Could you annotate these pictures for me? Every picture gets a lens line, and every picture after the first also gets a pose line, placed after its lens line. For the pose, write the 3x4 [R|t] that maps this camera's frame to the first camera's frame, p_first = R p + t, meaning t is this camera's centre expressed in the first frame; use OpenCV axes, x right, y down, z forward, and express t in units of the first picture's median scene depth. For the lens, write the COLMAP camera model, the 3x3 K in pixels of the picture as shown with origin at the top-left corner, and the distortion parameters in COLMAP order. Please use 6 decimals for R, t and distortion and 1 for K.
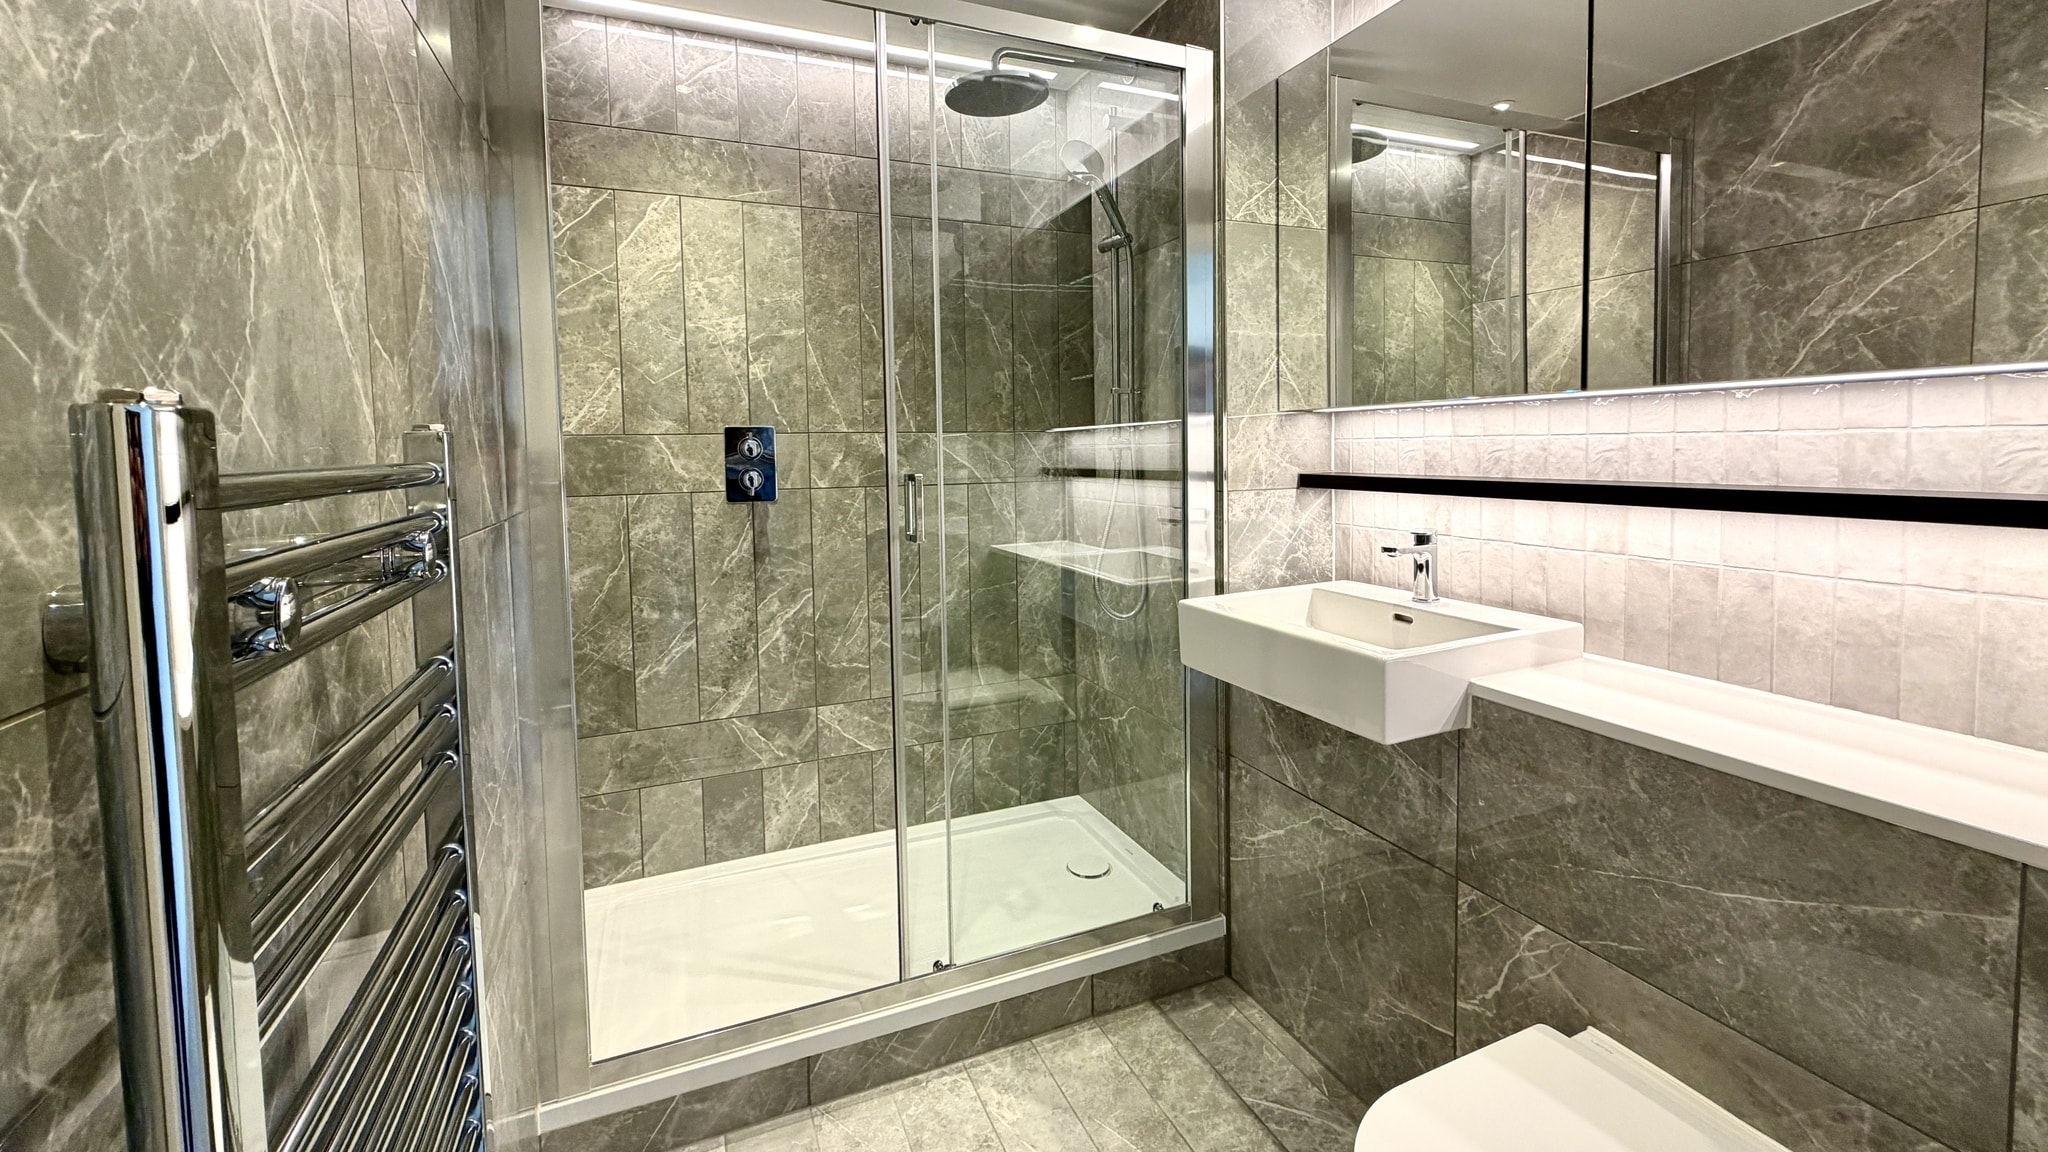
lens RADIAL K [[828.2, 0, 1017.2], [0, 828.2, 491.7], [0, 0, 1]] dist [-0.000271, 0.000754]
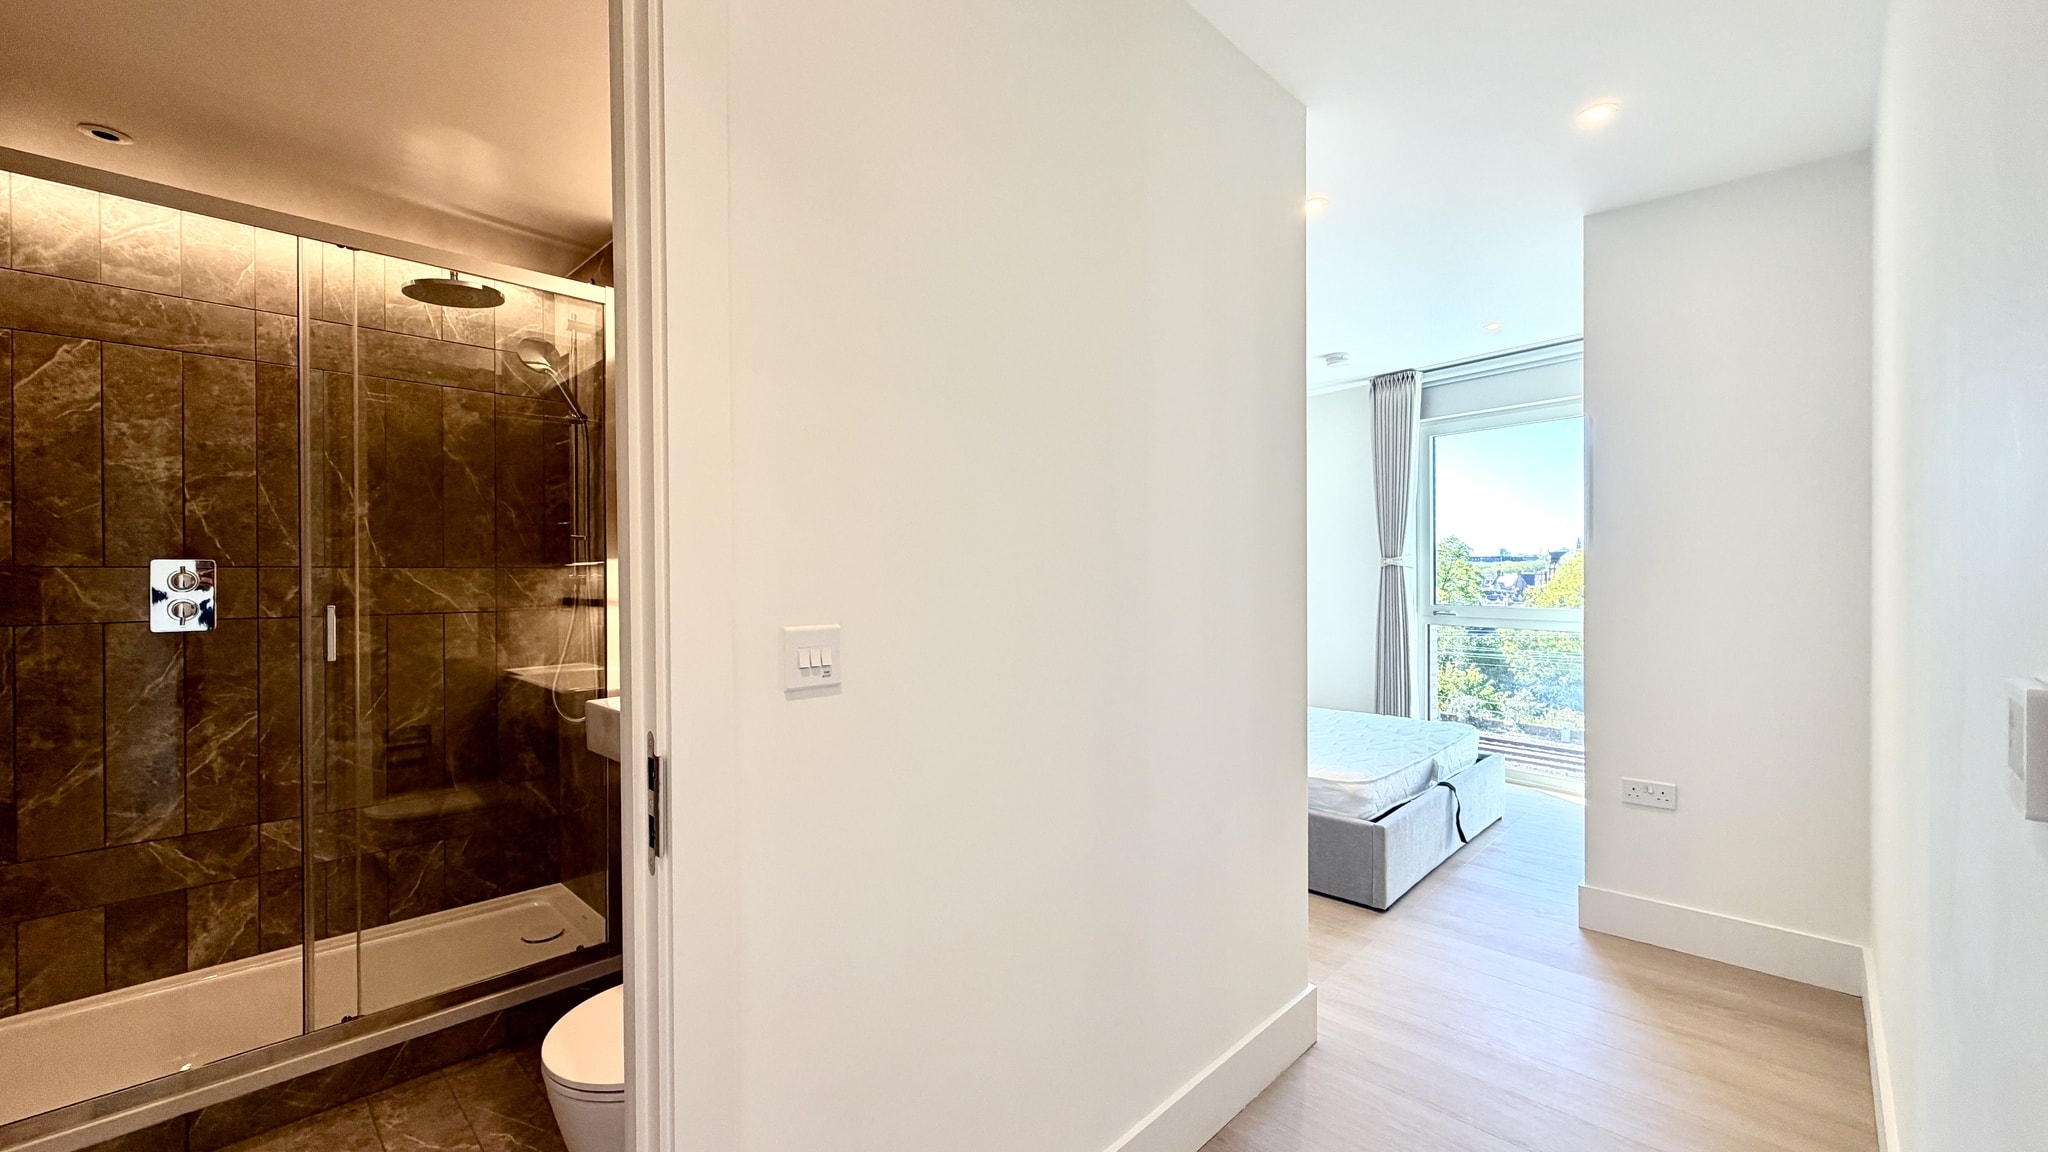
lens RADIAL K [[816.7, 0, 1019.3], [0, 816.7, 574.3], [0, 0, 1]] dist [0.000476, 0.000027]
pose [[0.922329, 0.012533, 0.386202, 0.271890], [0.008554, 0.998567, -0.052833, 0.004127], [-0.386310, 0.052032, 0.920900, -0.393049]]
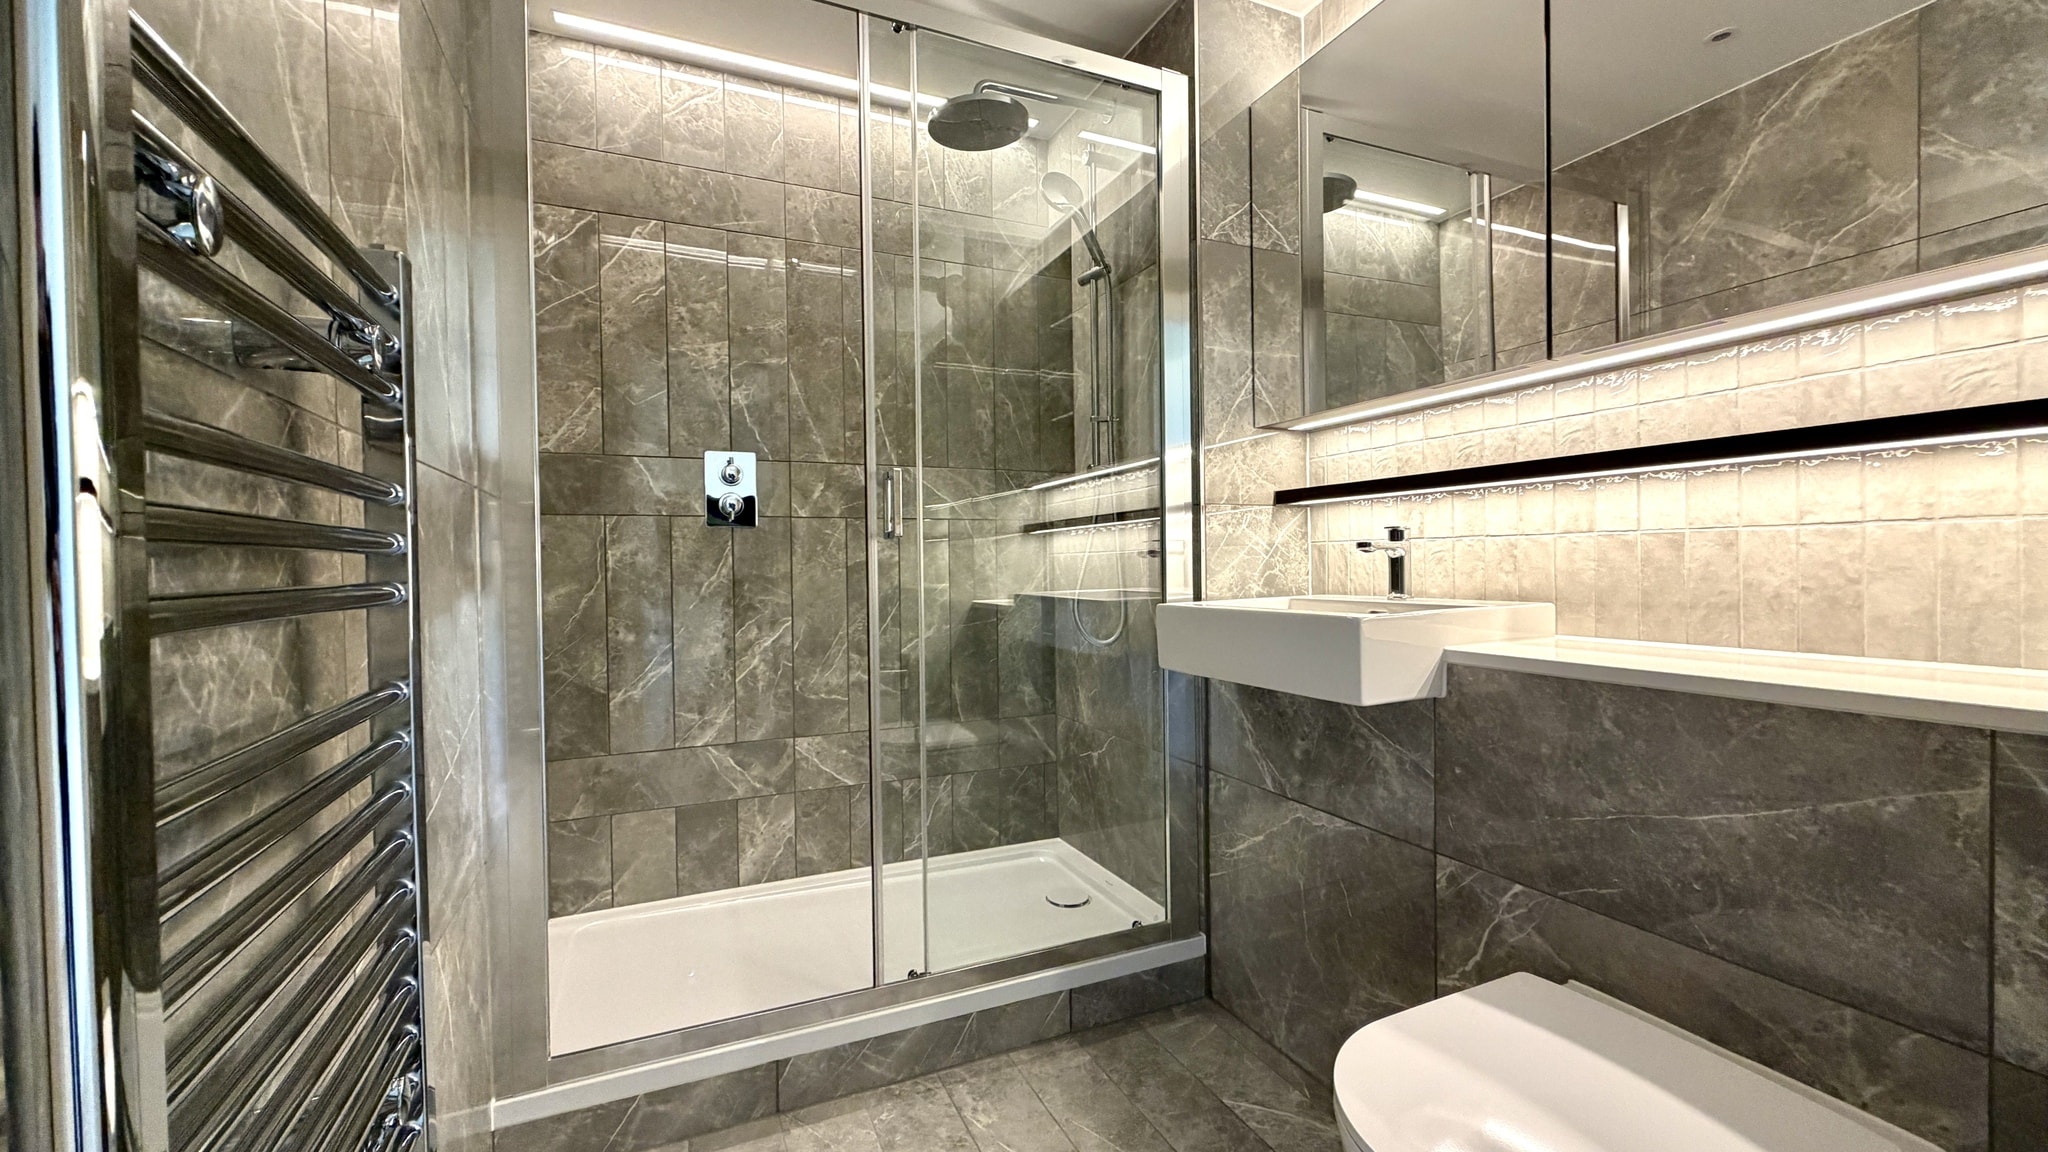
lens RADIAL K [[816.7, 0, 1019.3], [0, 816.7, 574.3], [0, 0, 1]] dist [0.000476, 0.000027]
pose [[0.999778, 0.003652, 0.020762, 0.006759], [-0.002816, 0.999190, -0.040152, 0.112172], [-0.020892, 0.040085, 0.998978, 0.011560]]
